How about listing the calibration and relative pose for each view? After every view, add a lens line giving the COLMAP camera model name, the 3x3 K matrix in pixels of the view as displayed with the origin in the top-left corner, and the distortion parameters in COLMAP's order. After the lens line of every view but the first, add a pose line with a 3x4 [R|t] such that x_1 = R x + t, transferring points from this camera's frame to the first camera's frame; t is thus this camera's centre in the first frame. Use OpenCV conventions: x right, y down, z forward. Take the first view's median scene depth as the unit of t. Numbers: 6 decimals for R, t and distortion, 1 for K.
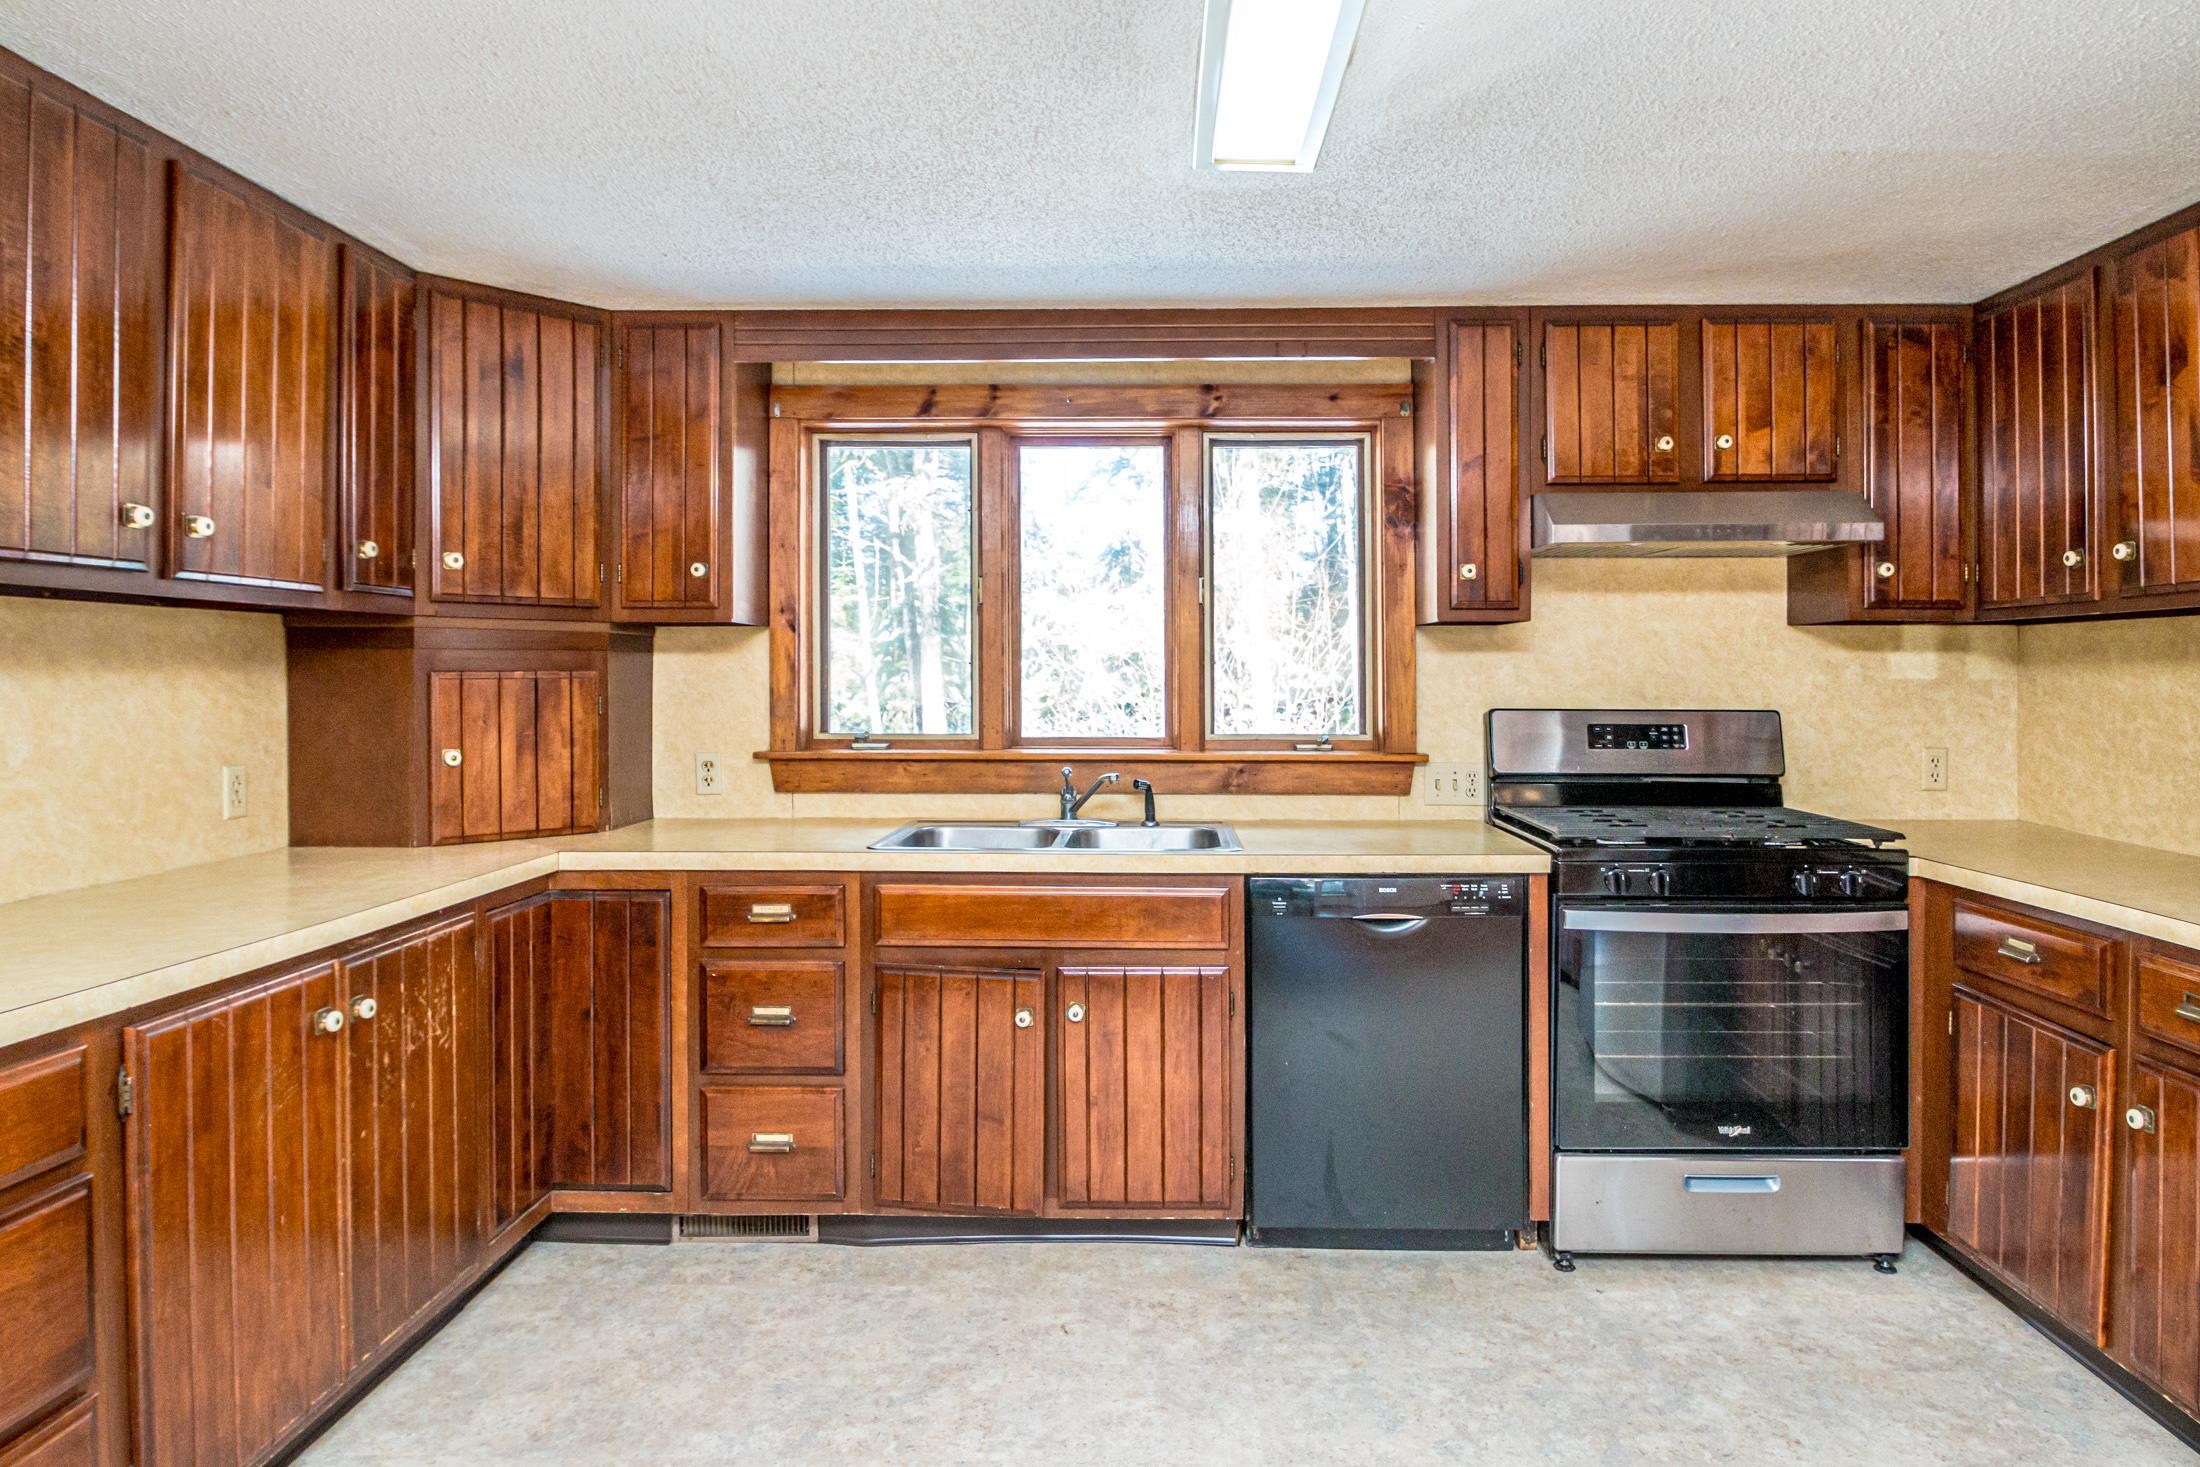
lens RADIAL K [[1274.6, 0, 1102.8], [0, 1274.6, 682.3], [0, 0, 1]] dist [0.001292, -0.000042]
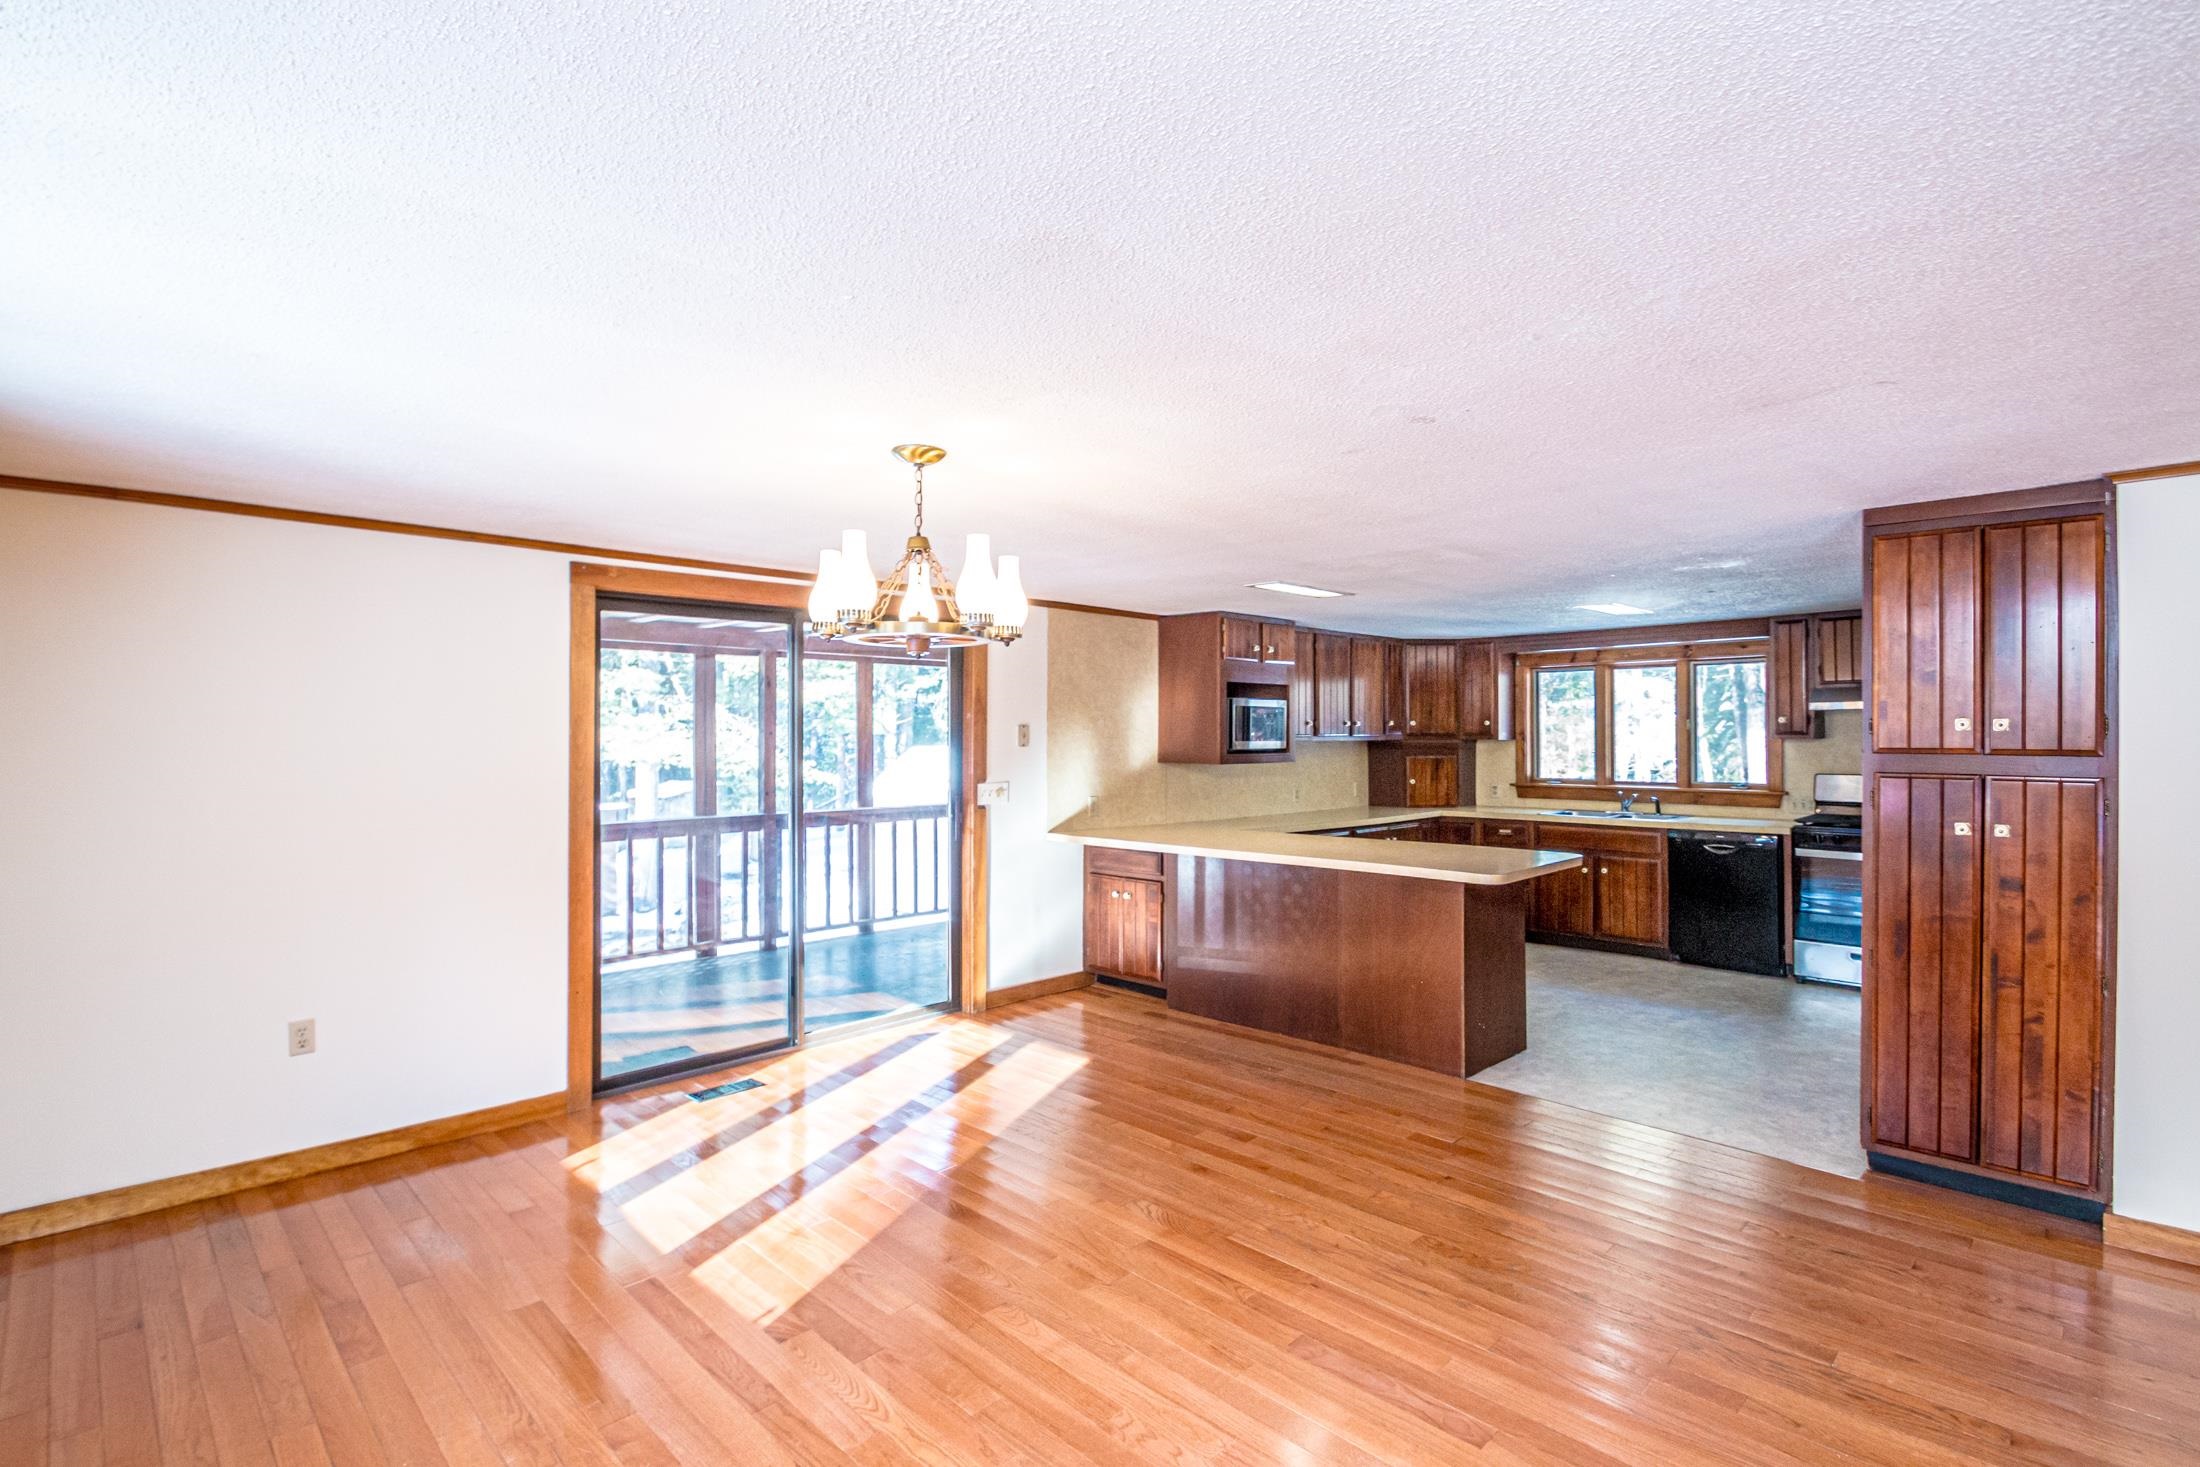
lens RADIAL K [[1049.9, 0, 1100.0], [0, 1049.9, 733.5], [0, 0, 1]] dist [0.000172, 0.000447]
pose [[0.732267, -0.004980, -0.681000, 0.682615], [0.002373, 0.999986, -0.004762, -0.050397], [0.681014, 0.001871, 0.732268, -1.406040]]
